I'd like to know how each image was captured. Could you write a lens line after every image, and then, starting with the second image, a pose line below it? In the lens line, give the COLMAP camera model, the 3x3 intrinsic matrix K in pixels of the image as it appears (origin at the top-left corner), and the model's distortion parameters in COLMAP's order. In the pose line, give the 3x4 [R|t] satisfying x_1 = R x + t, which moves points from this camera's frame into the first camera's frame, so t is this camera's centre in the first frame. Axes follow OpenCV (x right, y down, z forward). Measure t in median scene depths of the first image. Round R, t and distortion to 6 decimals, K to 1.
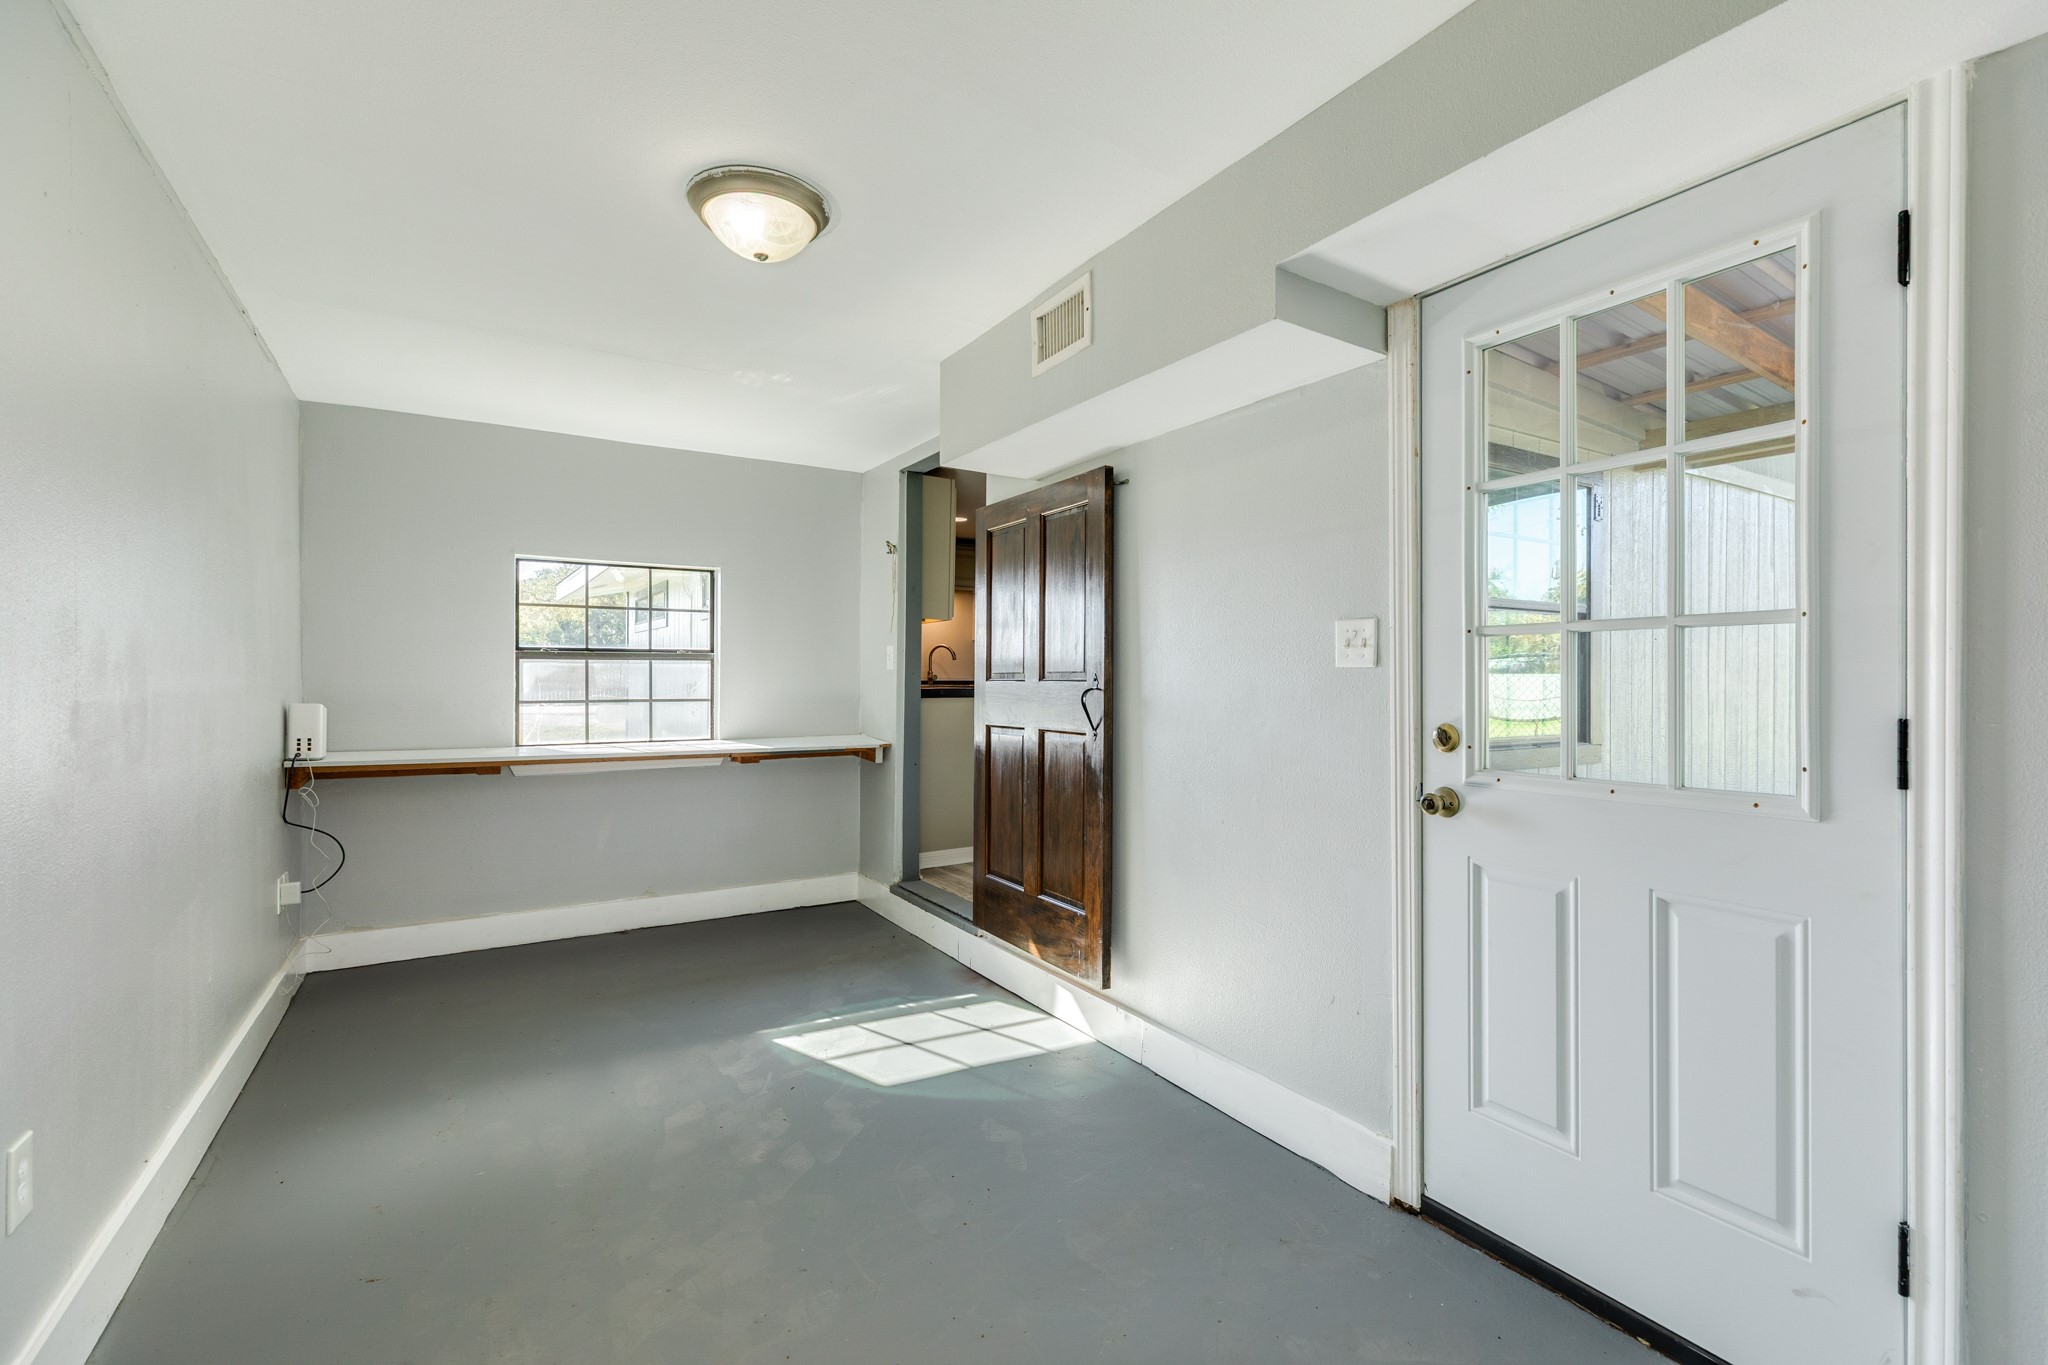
lens RADIAL K [[903.4, 0, 1017.9], [0, 903.4, 683.6], [0, 0, 1]] dist [0.005158, 0.000419]
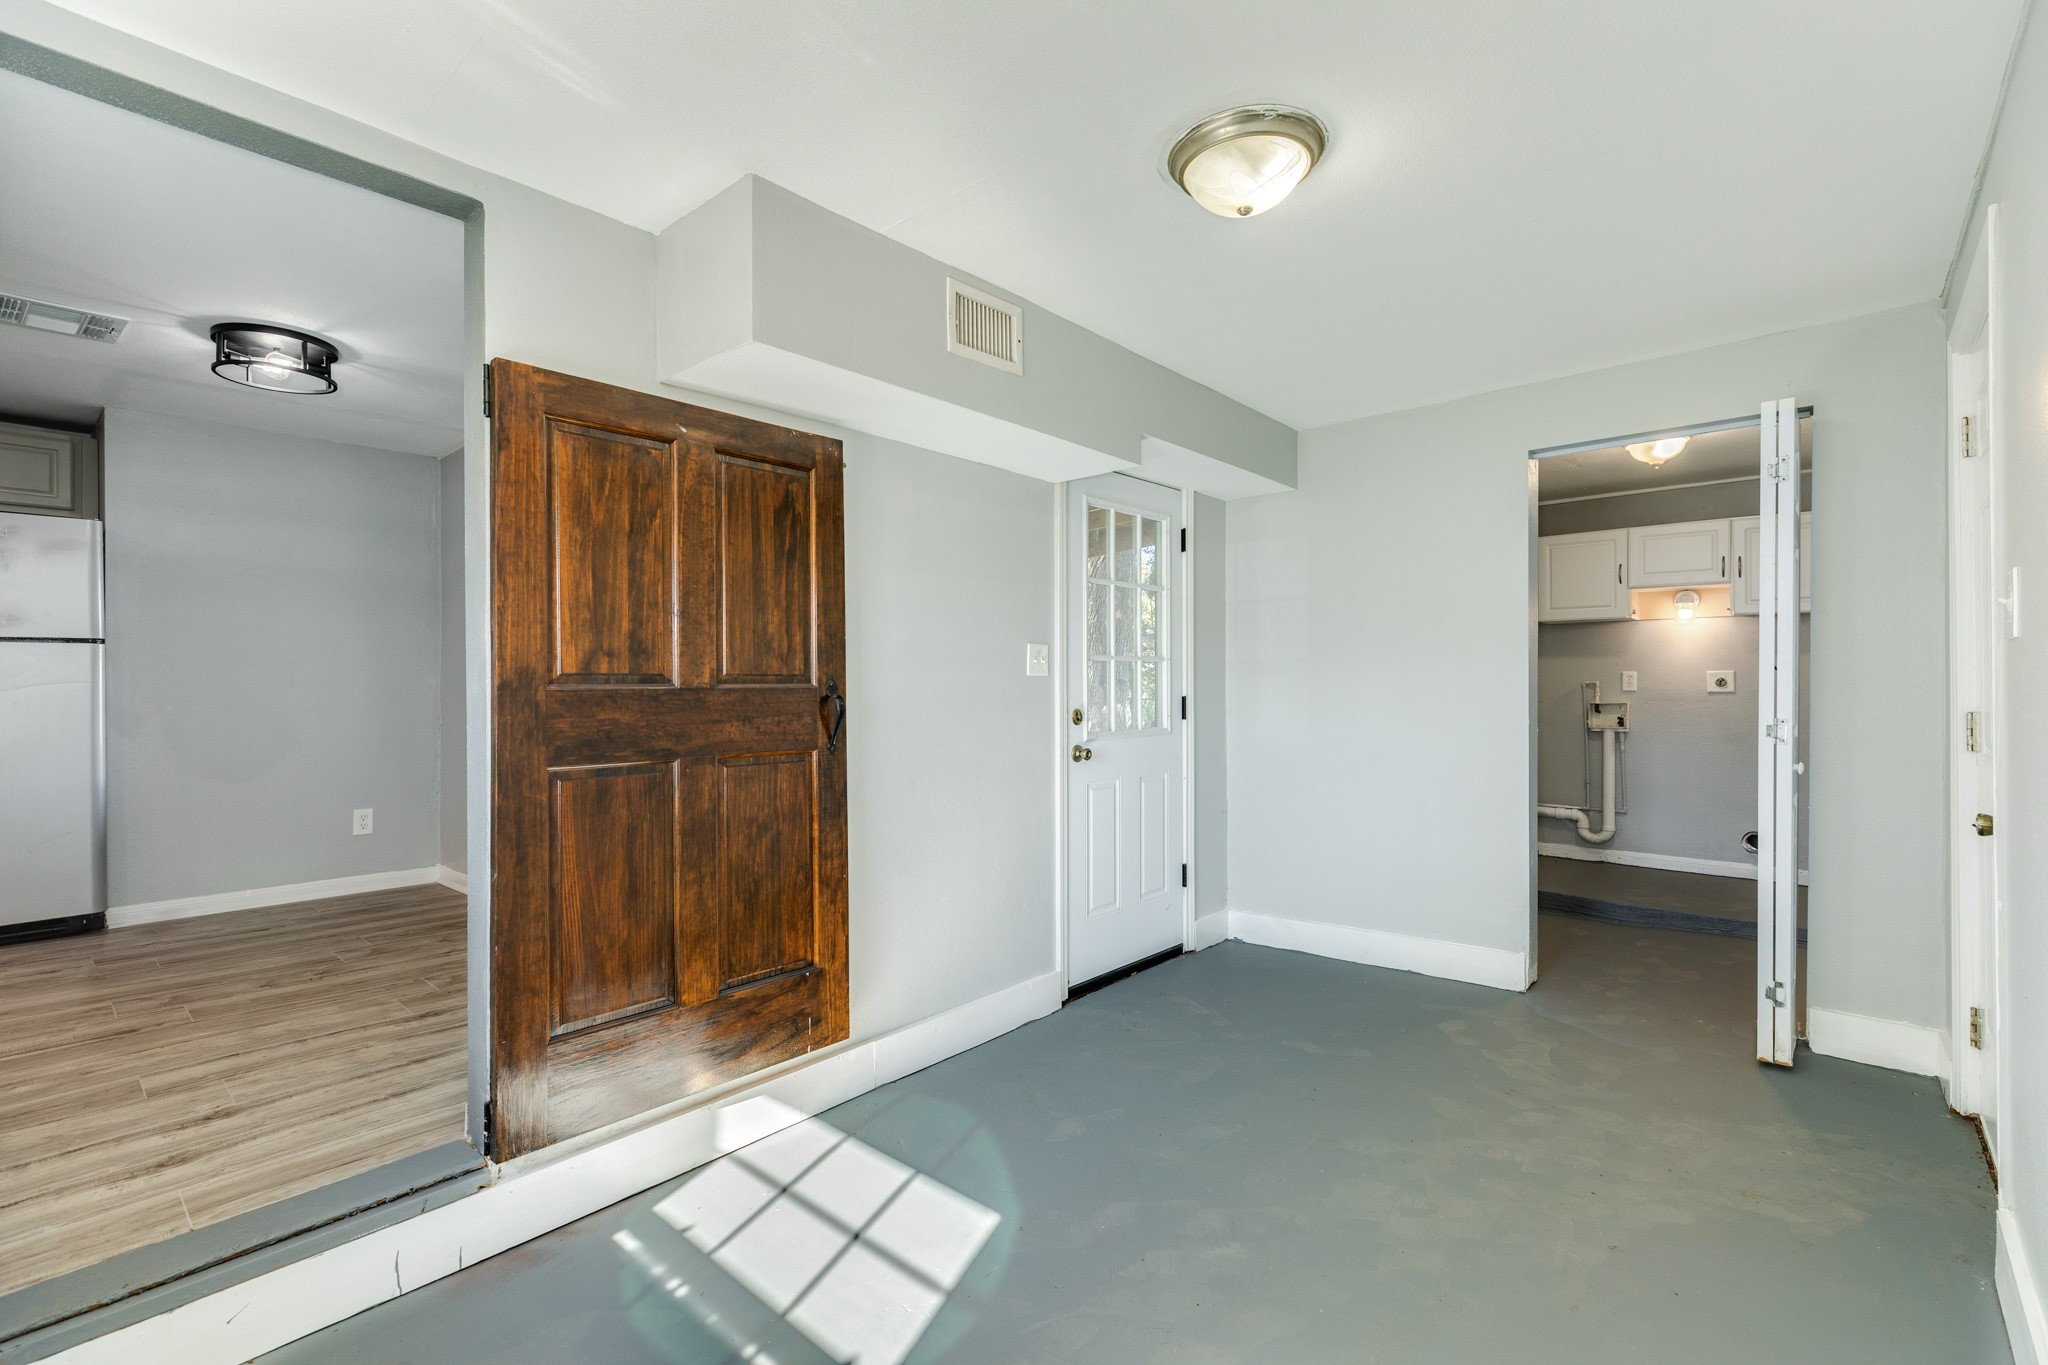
lens RADIAL K [[903.4, 0, 1017.9], [0, 903.4, 683.6], [0, 0, 1]] dist [0.005158, 0.000419]
pose [[-0.281674, -0.001535, 0.959509, -0.883521], [0.005019, 0.999983, 0.003073, -0.008021], [-0.959497, 0.005681, -0.281661, 1.205629]]
